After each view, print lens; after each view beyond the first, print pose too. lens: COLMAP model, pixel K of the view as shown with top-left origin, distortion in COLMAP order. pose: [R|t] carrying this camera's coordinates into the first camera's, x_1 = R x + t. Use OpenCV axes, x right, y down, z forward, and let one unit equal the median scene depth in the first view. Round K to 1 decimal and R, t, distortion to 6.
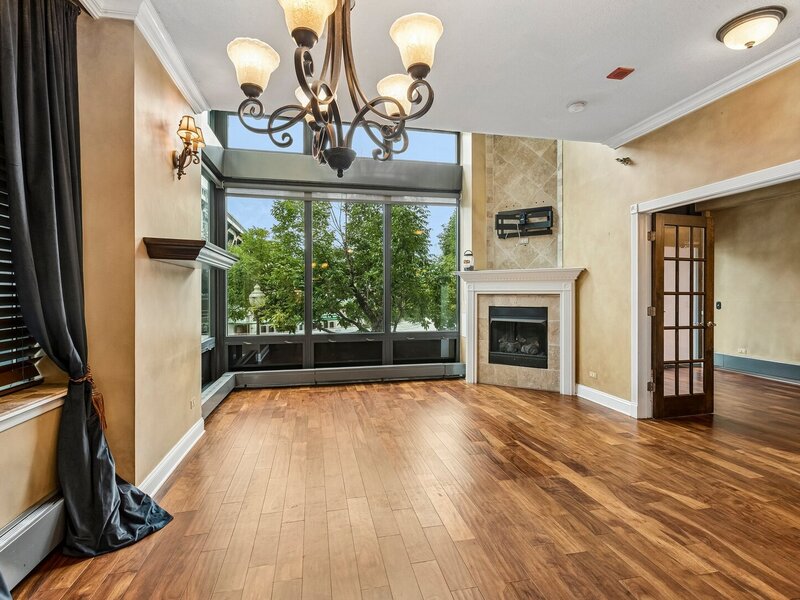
lens RADIAL K [[405.6, 0, 399.4], [0, 405.6, 295.6], [0, 0, 1]] dist [-0.000594, -0.000398]
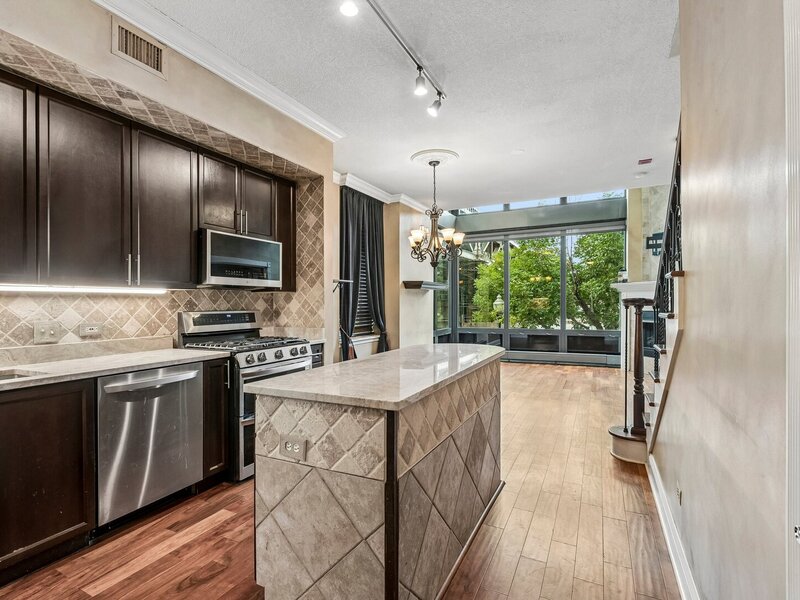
lens RADIAL K [[402.8, 0, 398.8], [0, 402.8, 297.2], [0, 0, 1]] dist [0.003038, -0.000163]
pose [[0.780847, -0.016323, -0.624509, 0.431293], [0.006519, 0.999817, -0.017981, 0.002986], [0.624689, 0.009969, 0.780810, -0.464154]]
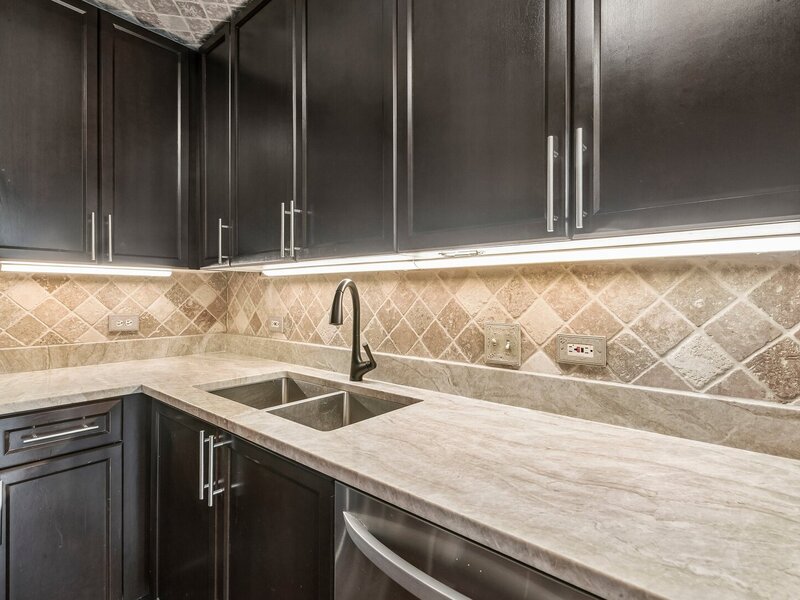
lens RADIAL K [[405.6, 0, 399.4], [0, 405.6, 295.6], [0, 0, 1]] dist [-0.000594, -0.000398]
pose [[-0.794052, 0.000127, -0.607850, 0.042751], [-0.004766, 0.999968, 0.006436, 0.001827], [0.607832, 0.008008, -0.794026, -0.212475]]
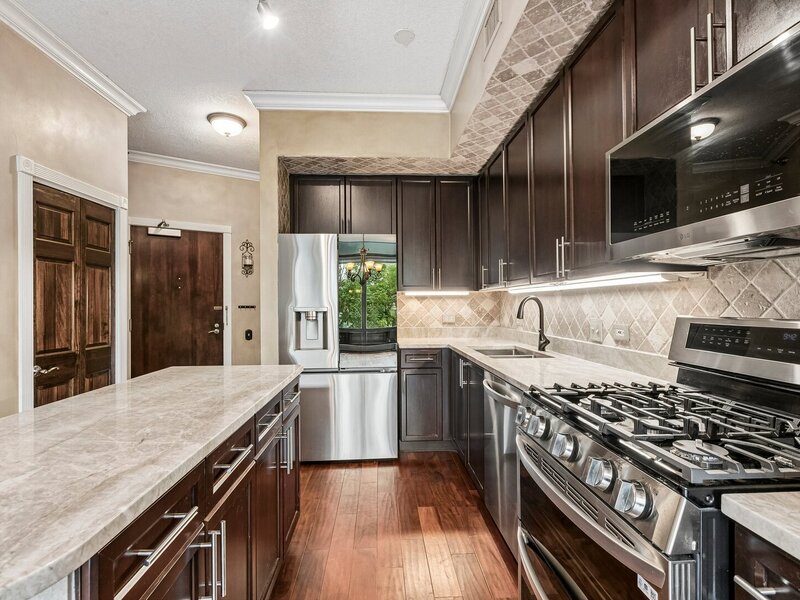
lens RADIAL K [[399.0, 0, 400.4], [0, 399.0, 302.6], [0, 0, 1]] dist [-0.000314, -0.000143]
pose [[-0.988319, 0.008315, 0.152170, -0.005985], [0.008343, 0.999965, -0.000453, 0.000558], [-0.152168, 0.000822, -0.988354, 0.081108]]
